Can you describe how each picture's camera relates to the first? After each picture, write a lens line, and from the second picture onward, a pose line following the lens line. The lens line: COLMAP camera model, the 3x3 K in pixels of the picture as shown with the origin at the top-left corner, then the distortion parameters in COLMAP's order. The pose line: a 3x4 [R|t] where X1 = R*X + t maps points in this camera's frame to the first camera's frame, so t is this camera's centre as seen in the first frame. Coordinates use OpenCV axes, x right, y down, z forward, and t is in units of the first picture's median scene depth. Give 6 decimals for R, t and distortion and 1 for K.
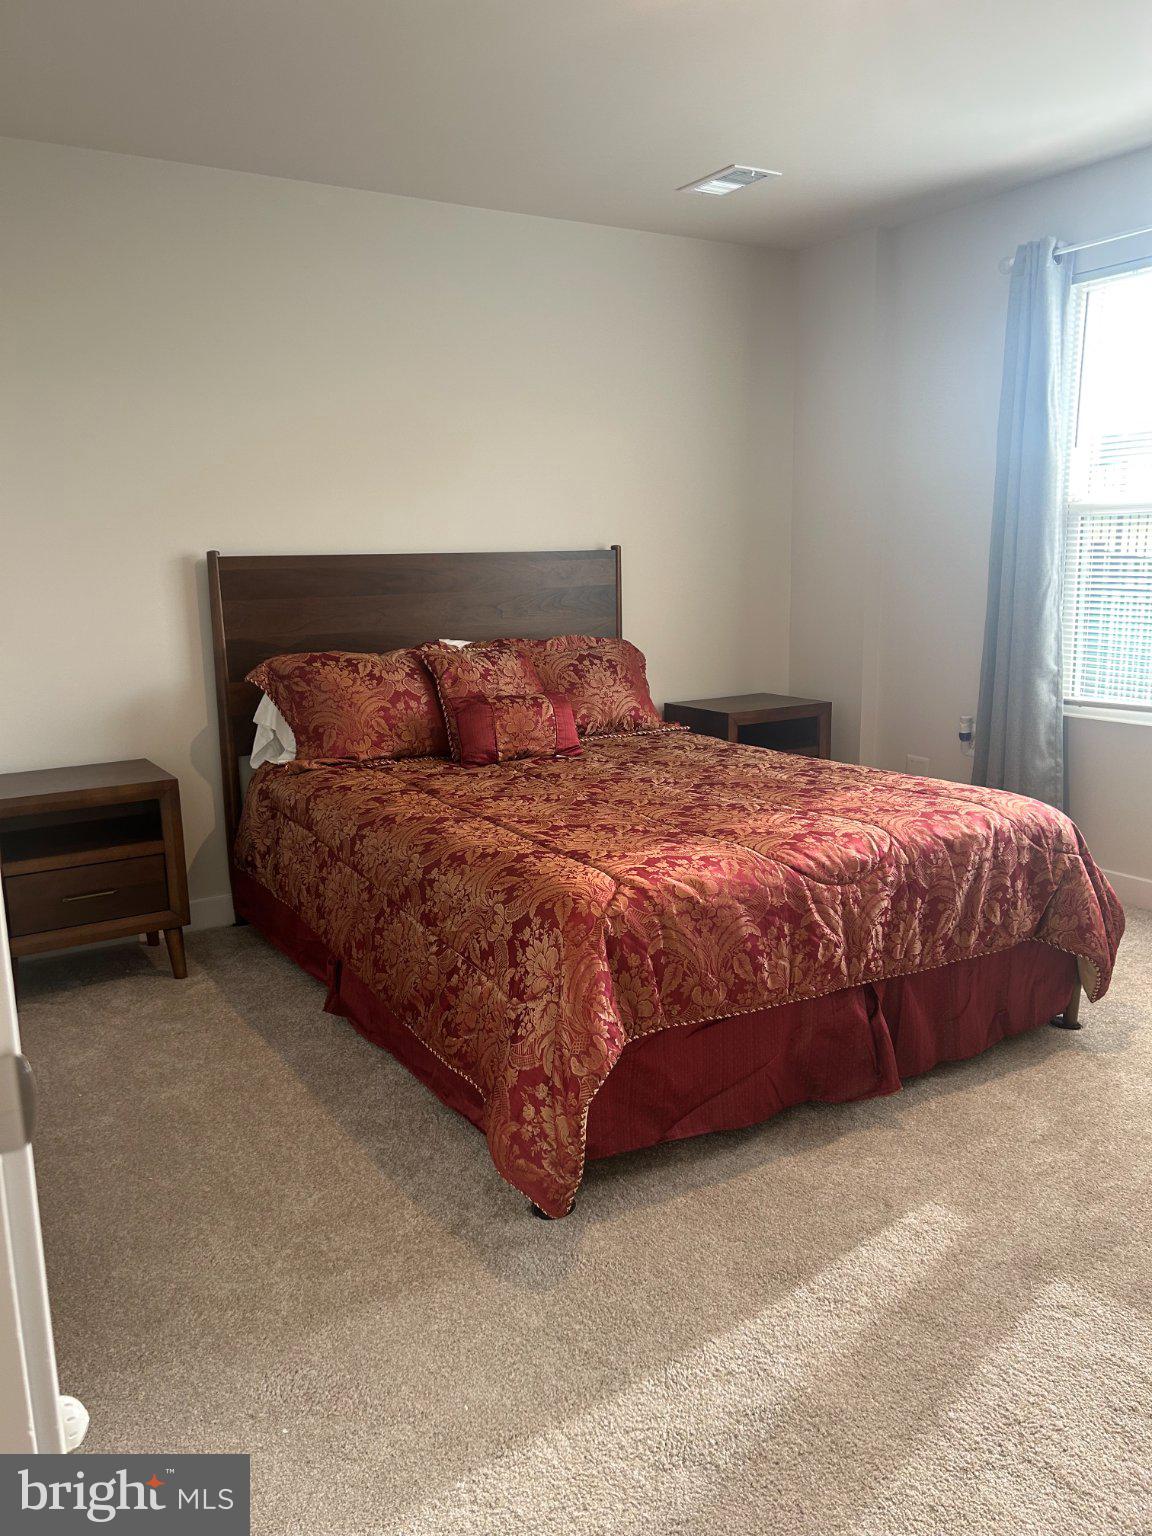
lens RADIAL K [[1159.8, 0, 570.2], [0, 1159.8, 765.6], [0, 0, 1]] dist [0.061466, -0.075868]
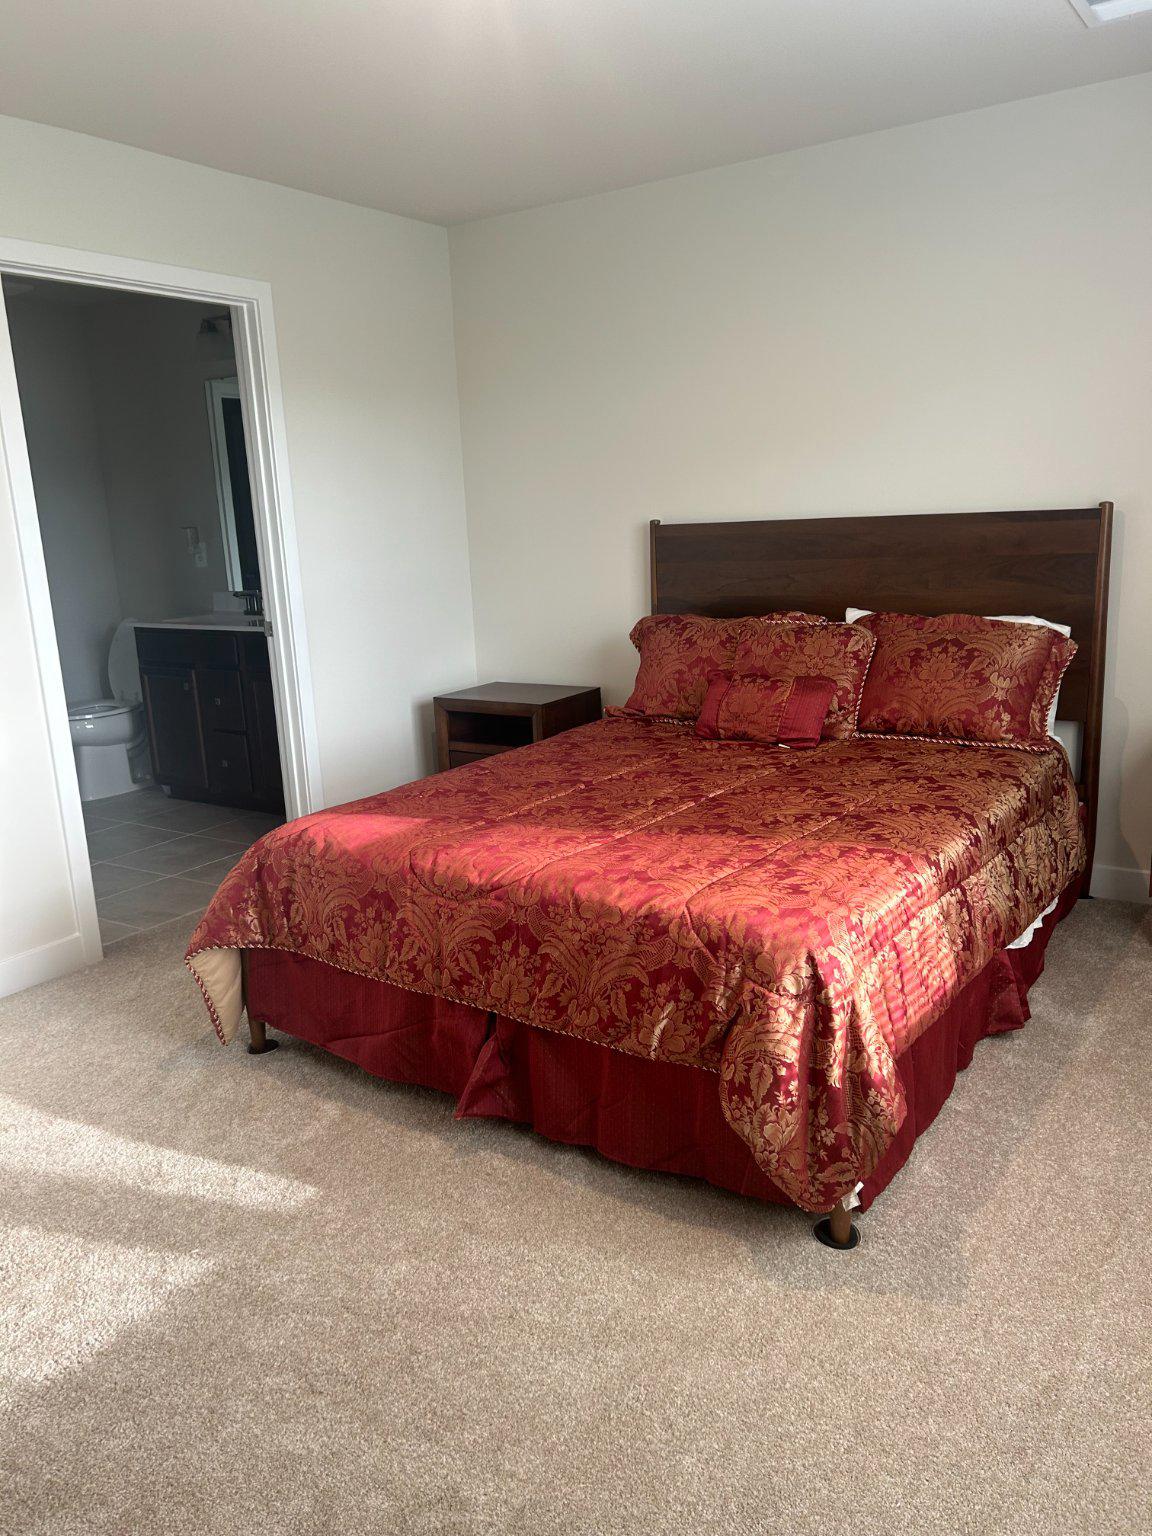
lens RADIAL K [[1159.8, 0, 569.9], [0, 1159.8, 776.4], [0, 0, 1]] dist [0.061466, -0.075868]
pose [[0.411415, 0.208219, -0.887346, 0.787420], [-0.126278, 0.977189, 0.170752, -0.127240], [0.902658, 0.041802, 0.428324, 0.455828]]
